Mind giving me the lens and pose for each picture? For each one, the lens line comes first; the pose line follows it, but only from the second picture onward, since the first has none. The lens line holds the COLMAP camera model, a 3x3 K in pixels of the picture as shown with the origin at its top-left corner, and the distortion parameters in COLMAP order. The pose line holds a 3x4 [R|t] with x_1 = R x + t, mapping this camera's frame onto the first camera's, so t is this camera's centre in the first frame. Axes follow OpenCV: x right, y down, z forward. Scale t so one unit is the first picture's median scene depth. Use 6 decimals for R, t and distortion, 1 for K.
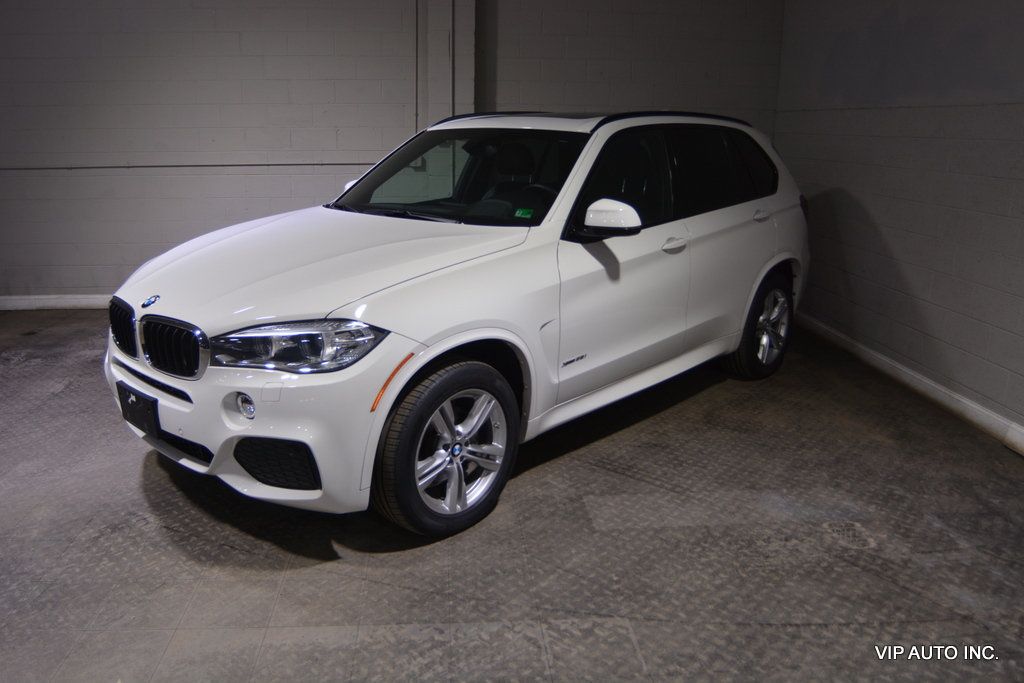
lens RADIAL K [[780.1, 0, 505.9], [0, 780.1, 334.2], [0, 0, 1]] dist [-0.091410, 0.041624]
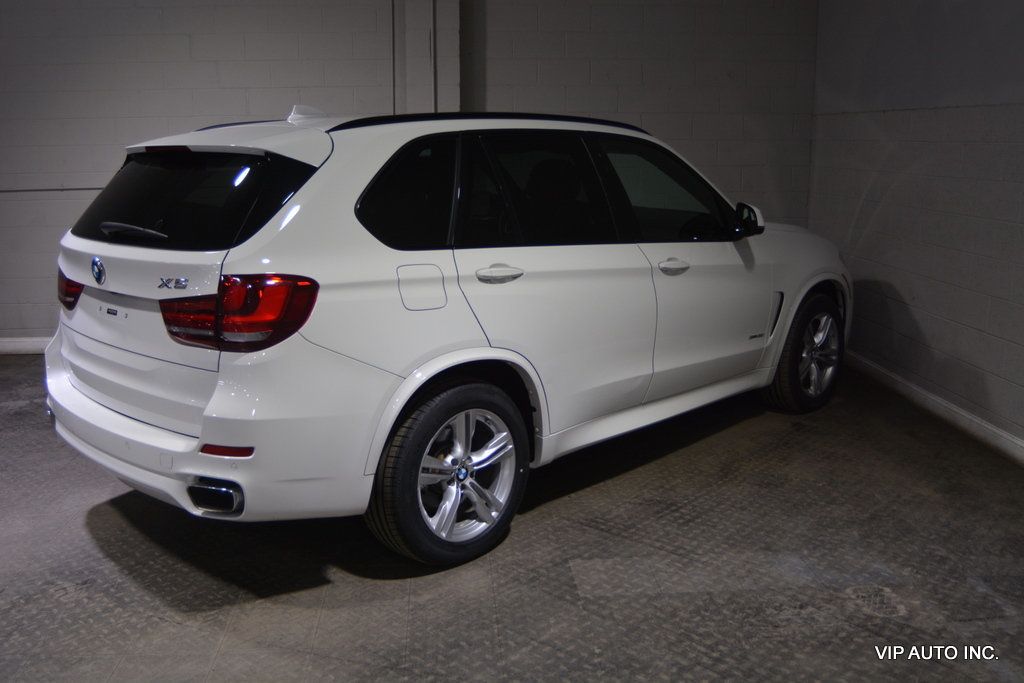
lens RADIAL K [[938.3, 0, 509.8], [0, 938.3, 327.7], [0, 0, 1]] dist [-0.060688, 0.000000]
pose [[0.999825, -0.012208, -0.014149, 0.057961], [0.011335, 0.998118, -0.060259, 0.013938], [0.014858, 0.060088, 0.998083, -0.064802]]
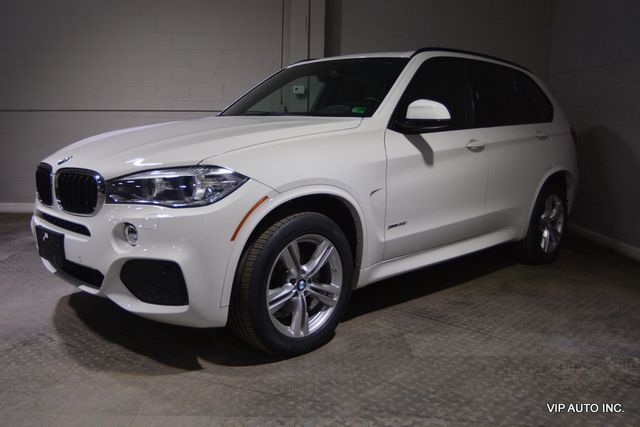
lens RADIAL K [[559.2, 0, 317.8], [0, 559.2, 211.6], [0, 0, 1]] dist [-0.080870, 0.040244]
pose [[0.998562, 0.014777, -0.051539, 0.006631], [-0.020215, 0.994092, -0.106643, 0.128632], [0.049658, 0.107531, 0.992961, 0.113284]]
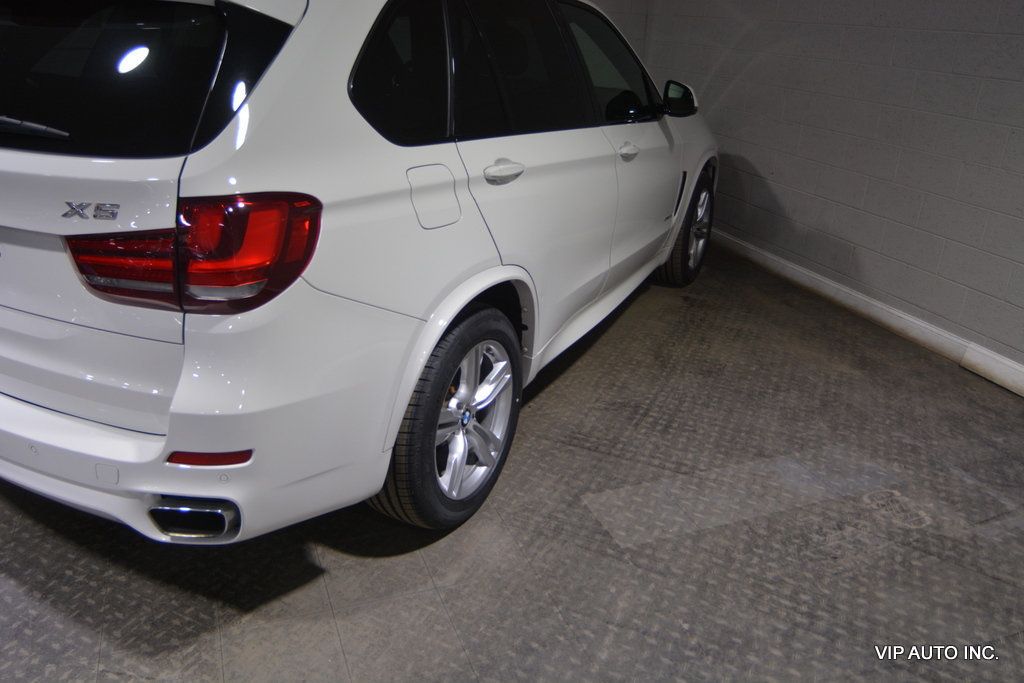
lens RADIAL K [[780.1, 0, 498.9], [0, 780.1, 324.0], [0, 0, 1]] dist [-0.091410, 0.041624]
pose [[0.960554, -0.078526, 0.266777, -0.195515], [0.042582, 0.989524, 0.137946, -0.081474], [-0.274815, -0.121145, 0.953835, 0.345398]]
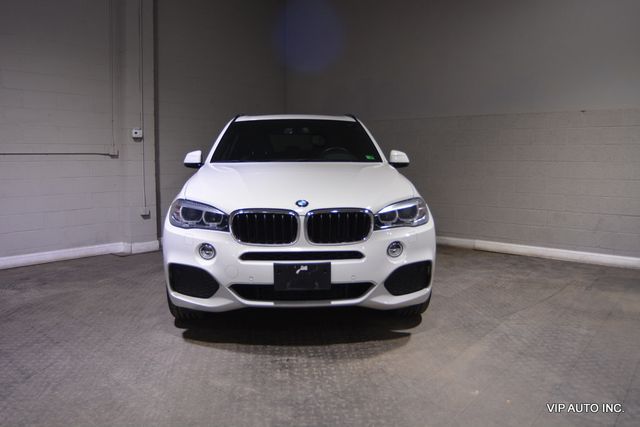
lens RADIAL K [[487.5, 0, 313.4], [0, 487.5, 208.2], [0, 0, 1]] dist [-0.091410, 0.041624]
pose [[0.704078, -0.082423, 0.705323, -1.108046], [0.188908, 0.979191, -0.074148, 0.041483], [-0.684534, 0.185447, 0.704998, 0.287349]]
